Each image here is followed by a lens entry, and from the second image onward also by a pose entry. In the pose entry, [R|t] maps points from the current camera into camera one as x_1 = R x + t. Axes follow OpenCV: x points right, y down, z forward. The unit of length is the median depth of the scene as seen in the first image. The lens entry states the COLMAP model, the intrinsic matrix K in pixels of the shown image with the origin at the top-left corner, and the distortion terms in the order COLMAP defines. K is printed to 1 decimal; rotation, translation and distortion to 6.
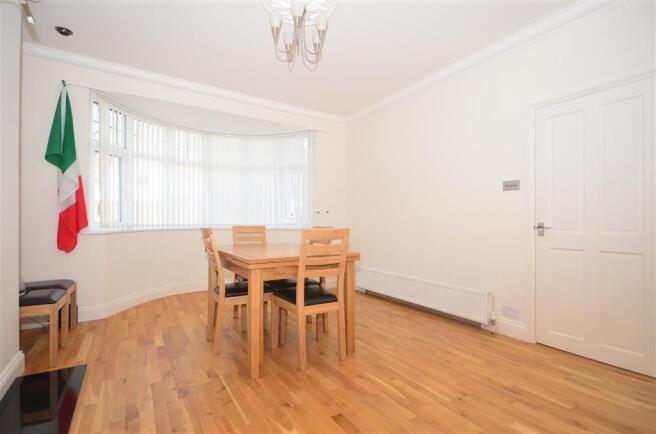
lens RADIAL K [[303.1, 0, 326.7], [0, 303.1, 219.8], [0, 0, 1]] dist [0.003084, 0.000265]
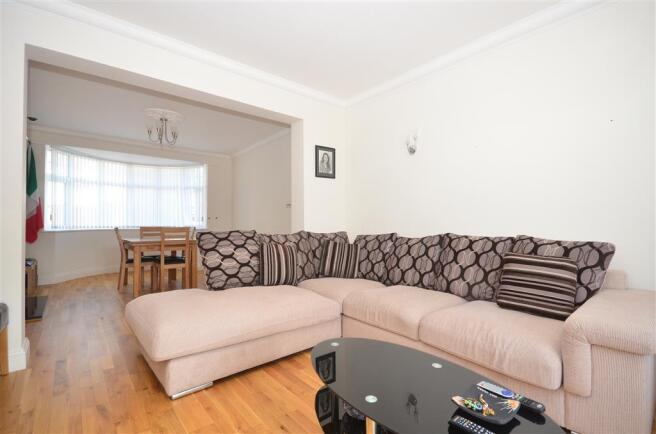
lens RADIAL K [[303.1, 0, 329.1], [0, 303.1, 215.4], [0, 0, 1]] dist [0.003084, 0.000265]
pose [[0.991527, -0.001673, 0.129889, 0.514633], [0.003337, 0.999915, -0.012598, -0.018487], [-0.129857, 0.012925, 0.991449, -0.806970]]
